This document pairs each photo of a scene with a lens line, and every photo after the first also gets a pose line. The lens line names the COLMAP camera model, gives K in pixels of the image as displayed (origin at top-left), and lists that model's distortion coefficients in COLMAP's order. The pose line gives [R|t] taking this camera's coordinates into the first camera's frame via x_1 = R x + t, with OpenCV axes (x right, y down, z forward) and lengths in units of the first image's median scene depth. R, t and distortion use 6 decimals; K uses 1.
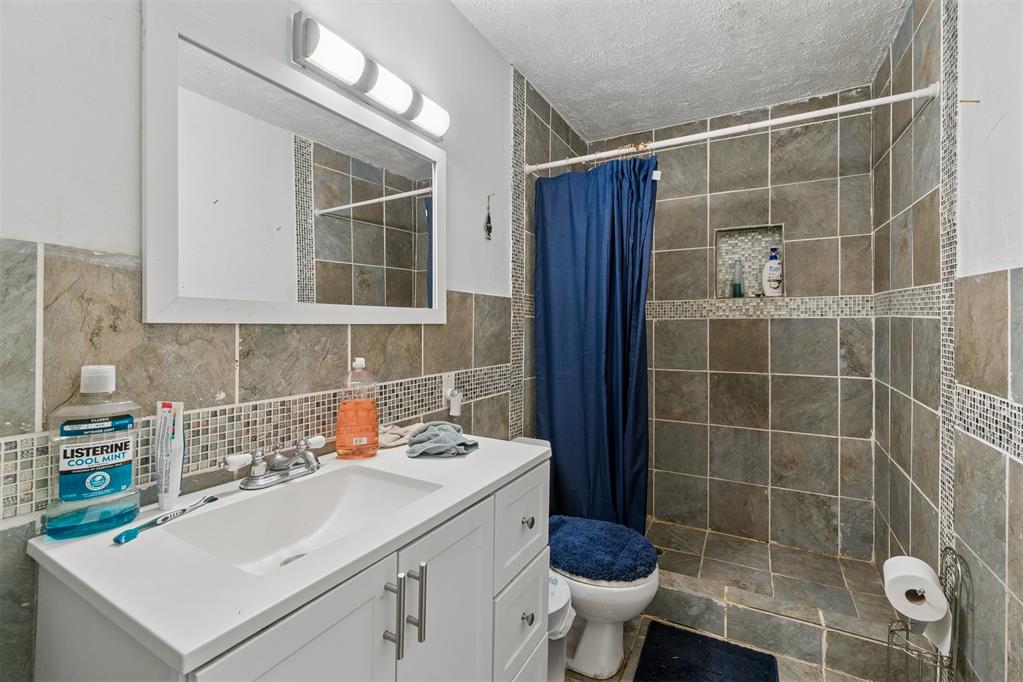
lens RADIAL K [[438.5, 0, 522.9], [0, 438.5, 322.2], [0, 0, 1]] dist [0.000193, 0.000046]
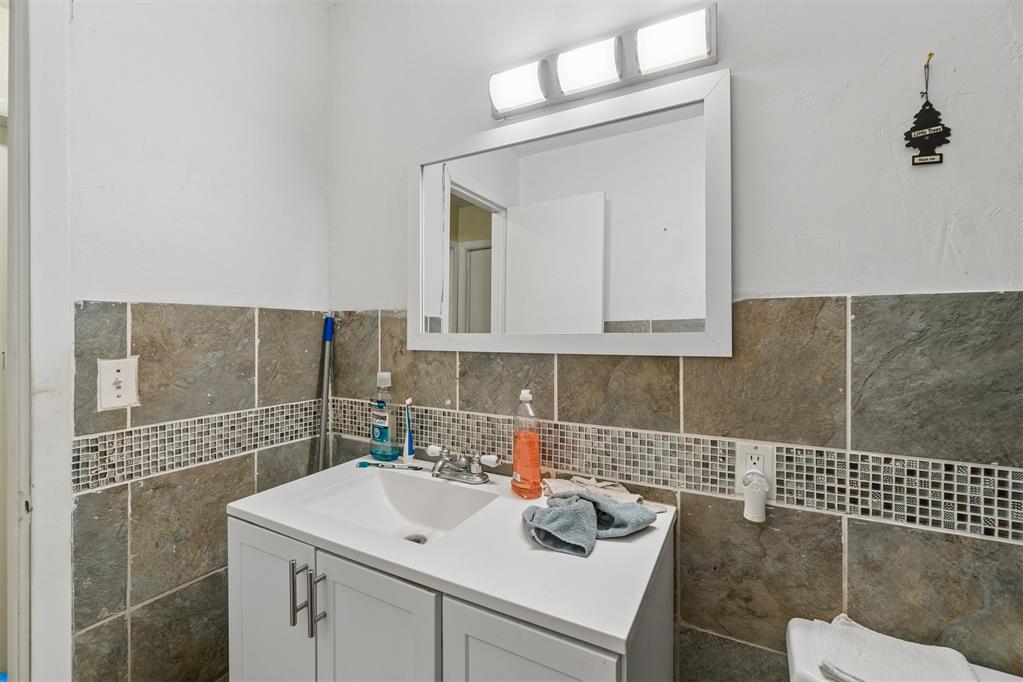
lens RADIAL K [[438.5, 0, 510.8], [0, 438.5, 337.7], [0, 0, 1]] dist [0.000193, 0.000046]
pose [[0.007600, 0.009697, -0.999924, 0.554630], [0.004965, 0.999940, 0.009735, -0.039522], [0.999959, -0.005039, 0.007551, 0.923647]]
